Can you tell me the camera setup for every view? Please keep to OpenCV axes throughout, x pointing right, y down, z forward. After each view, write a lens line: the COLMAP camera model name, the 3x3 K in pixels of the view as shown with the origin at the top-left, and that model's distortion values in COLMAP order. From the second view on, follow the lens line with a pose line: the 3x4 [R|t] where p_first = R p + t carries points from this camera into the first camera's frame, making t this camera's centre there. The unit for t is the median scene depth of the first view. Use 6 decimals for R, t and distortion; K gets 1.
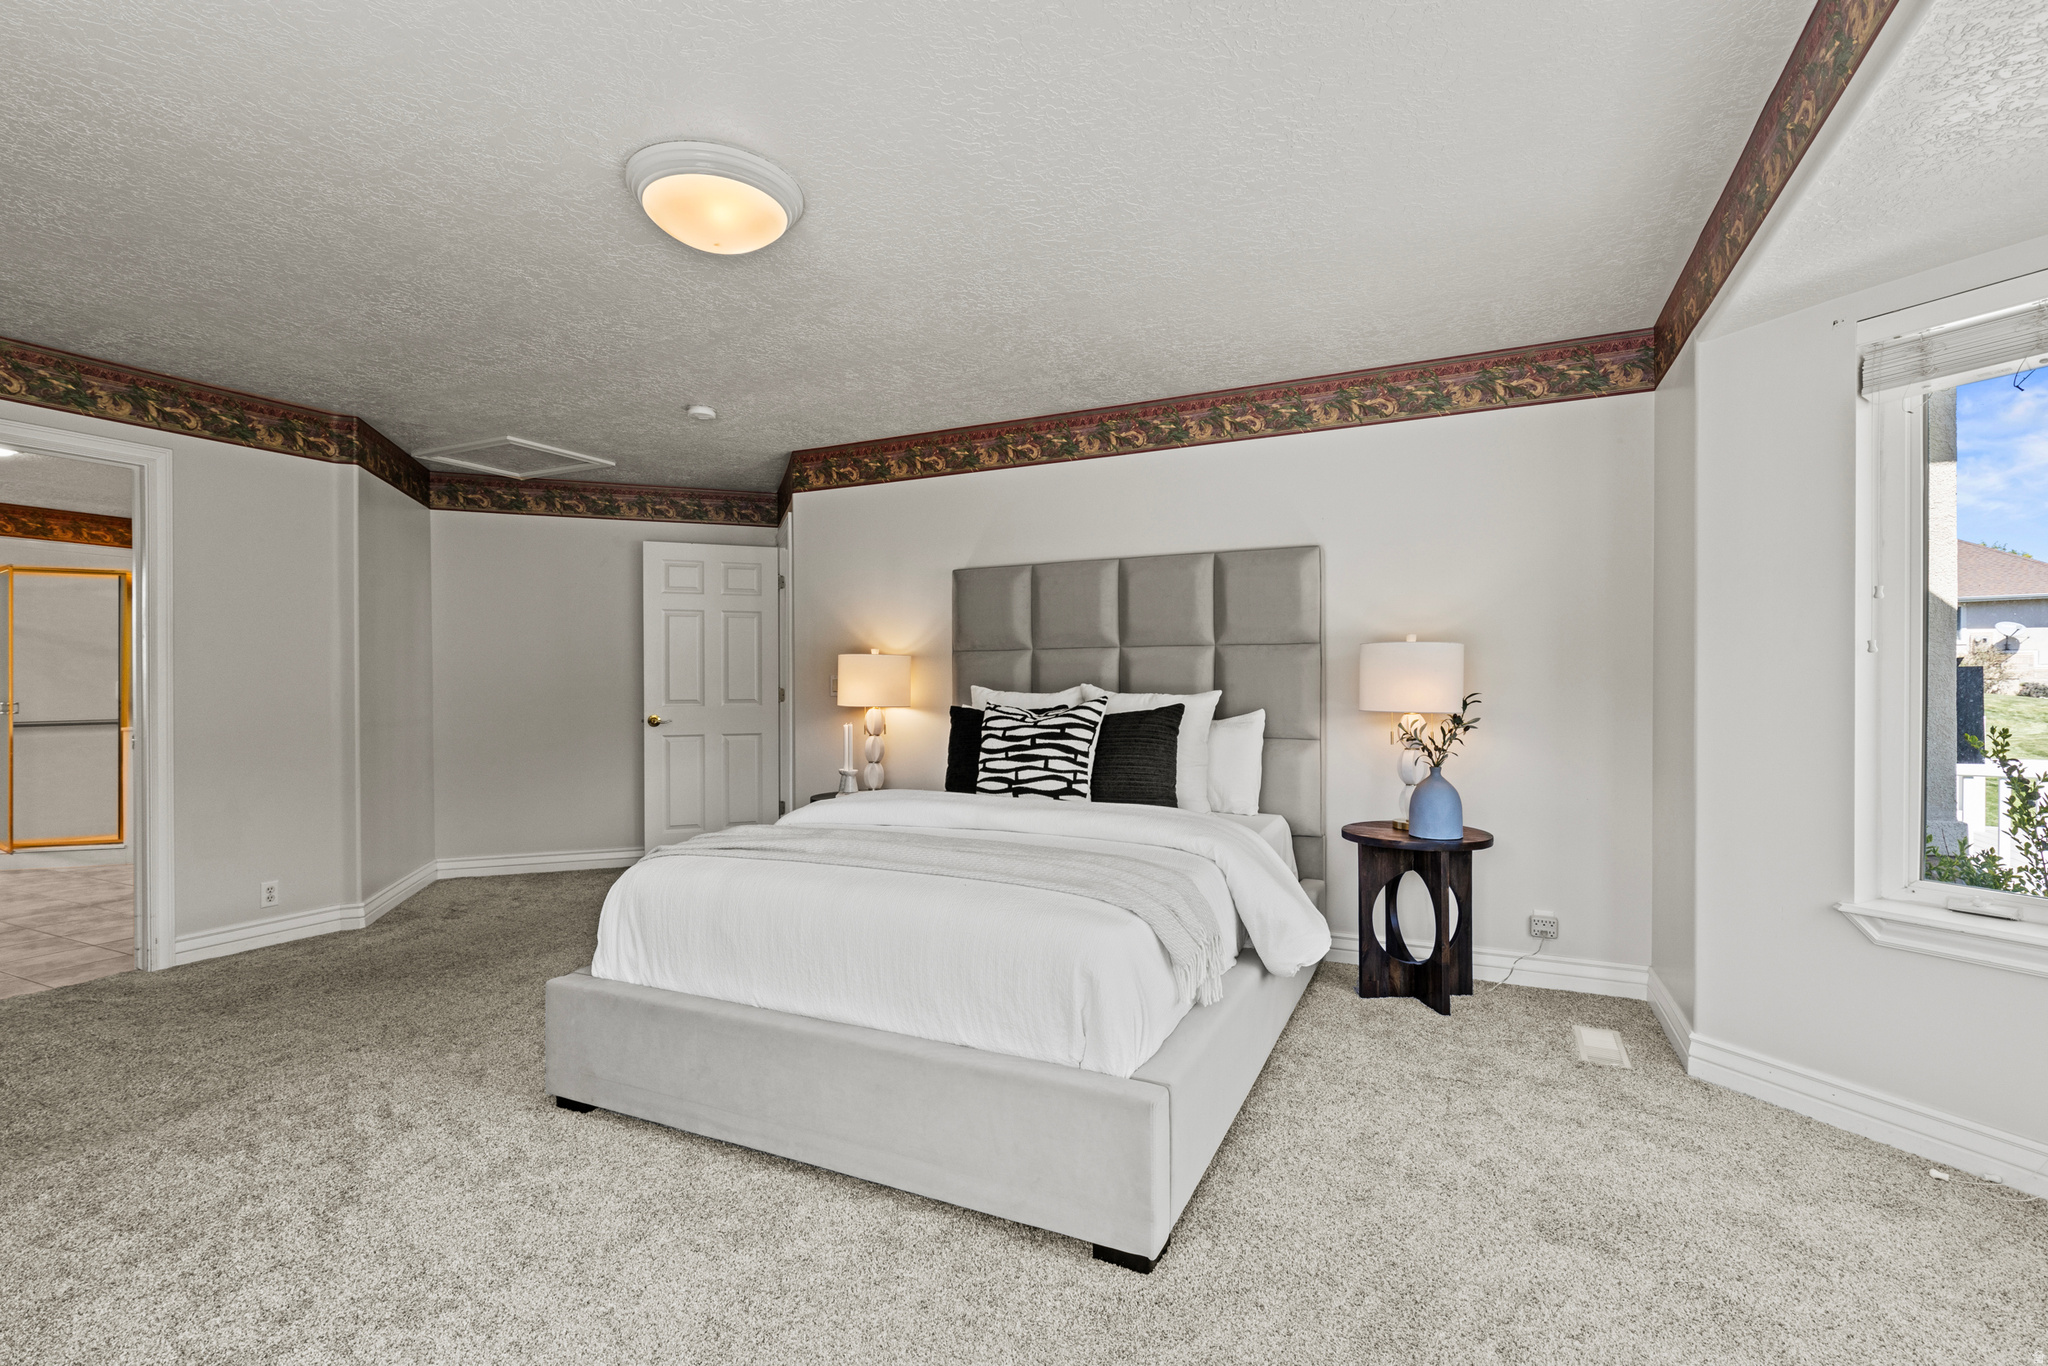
lens RADIAL K [[938.8, 0, 1013.7], [0, 938.8, 699.0], [0, 0, 1]] dist [0.011227, -0.005483]
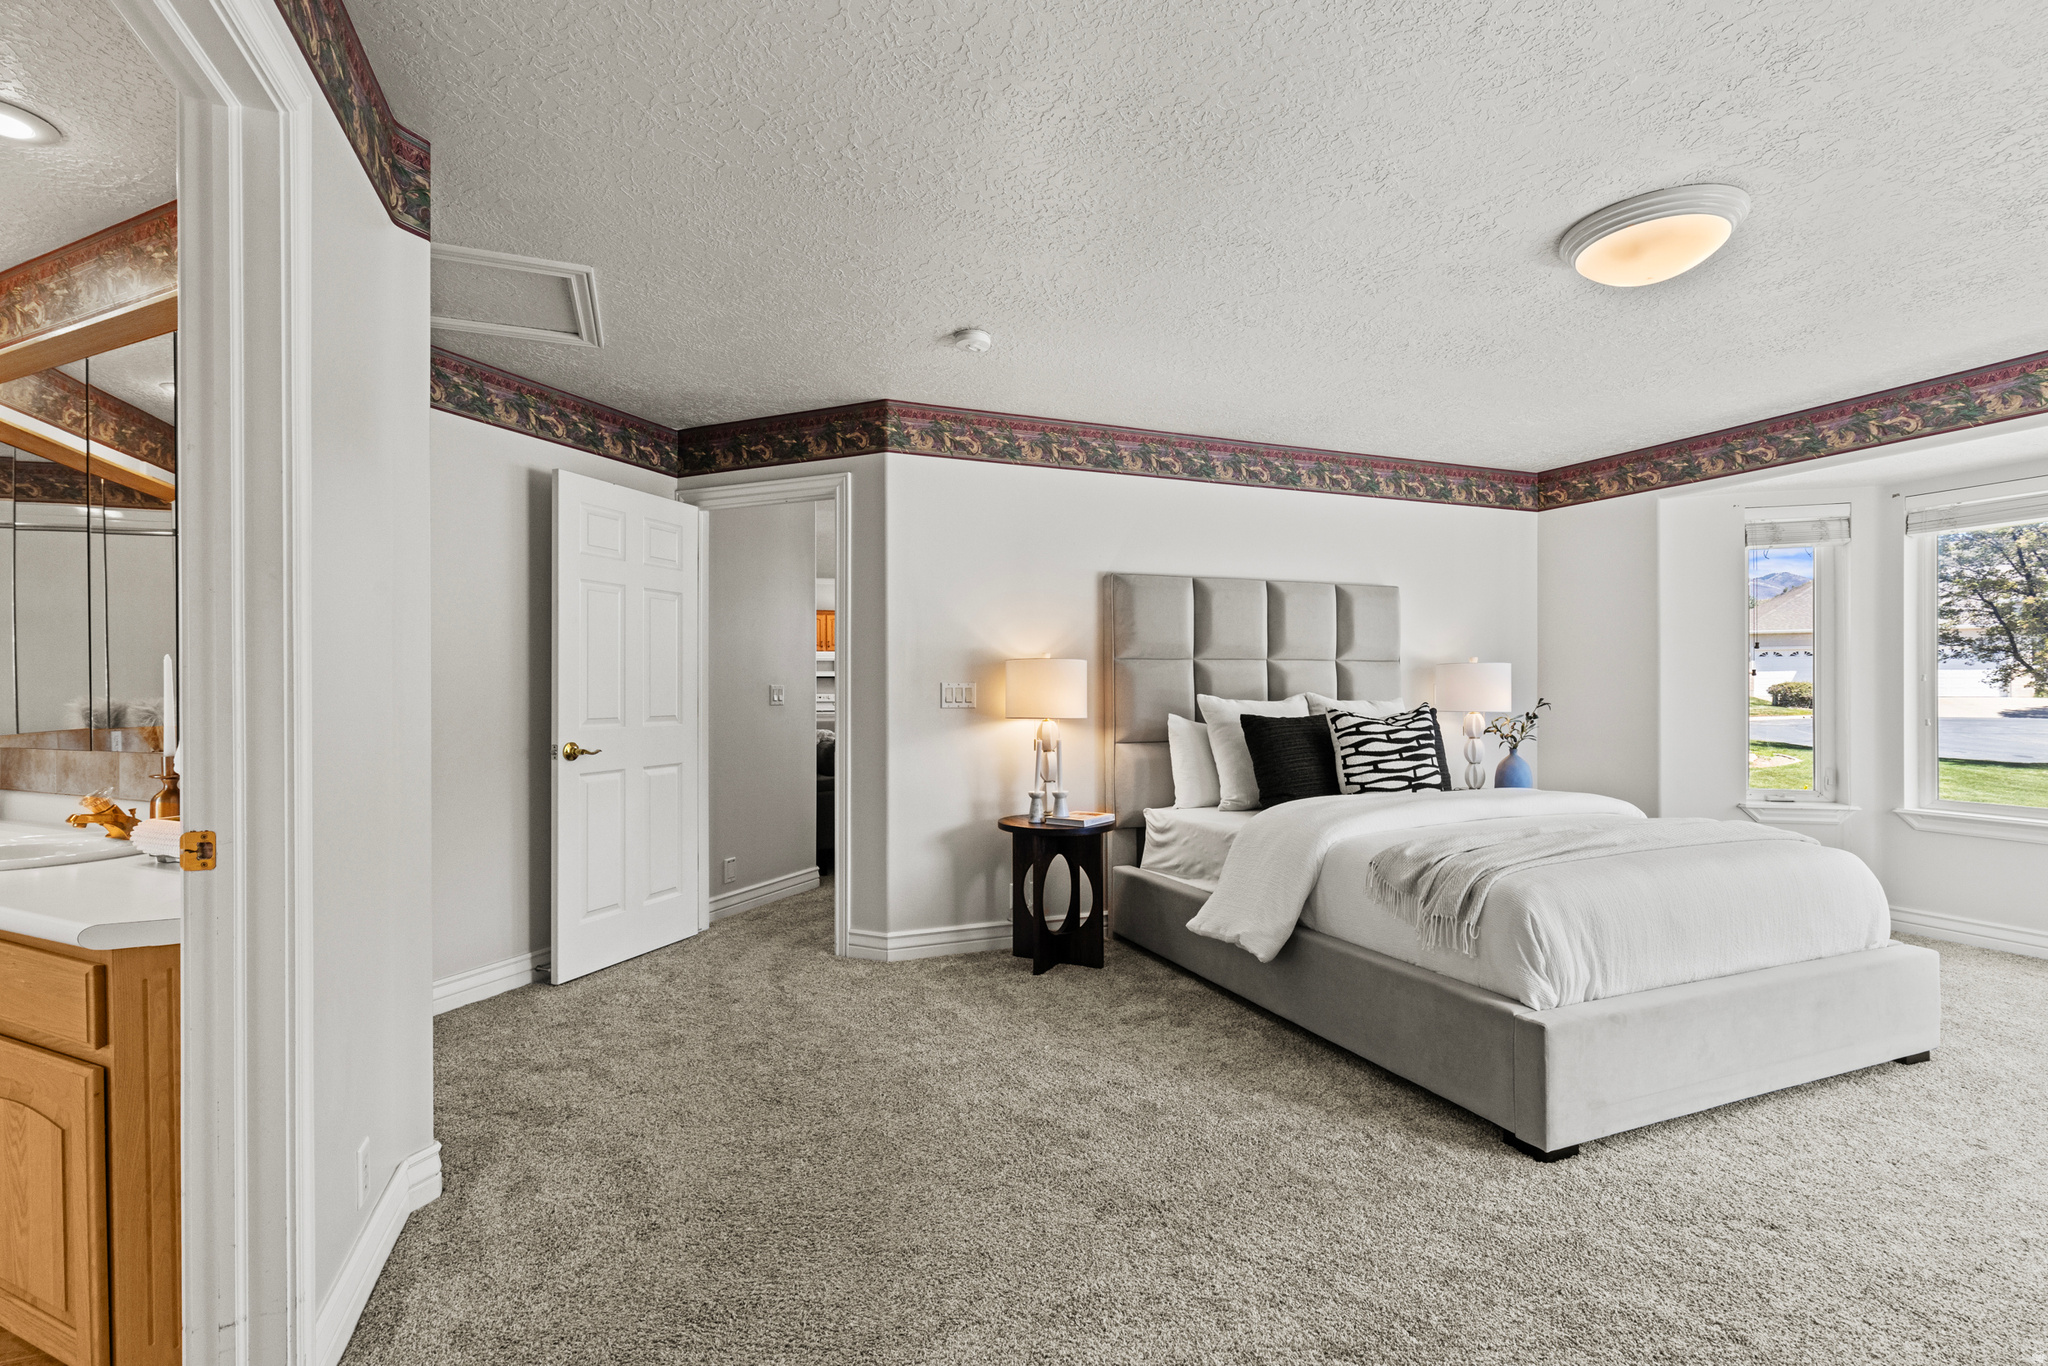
lens RADIAL K [[938.8, 0, 1028.4], [0, 938.8, 693.1], [0, 0, 1]] dist [0.011227, -0.005483]
pose [[0.660999, -0.002508, 0.750383, -0.919625], [0.013140, 0.999880, -0.008233, -0.009371], [-0.750272, 0.015302, 0.660952, 0.478232]]
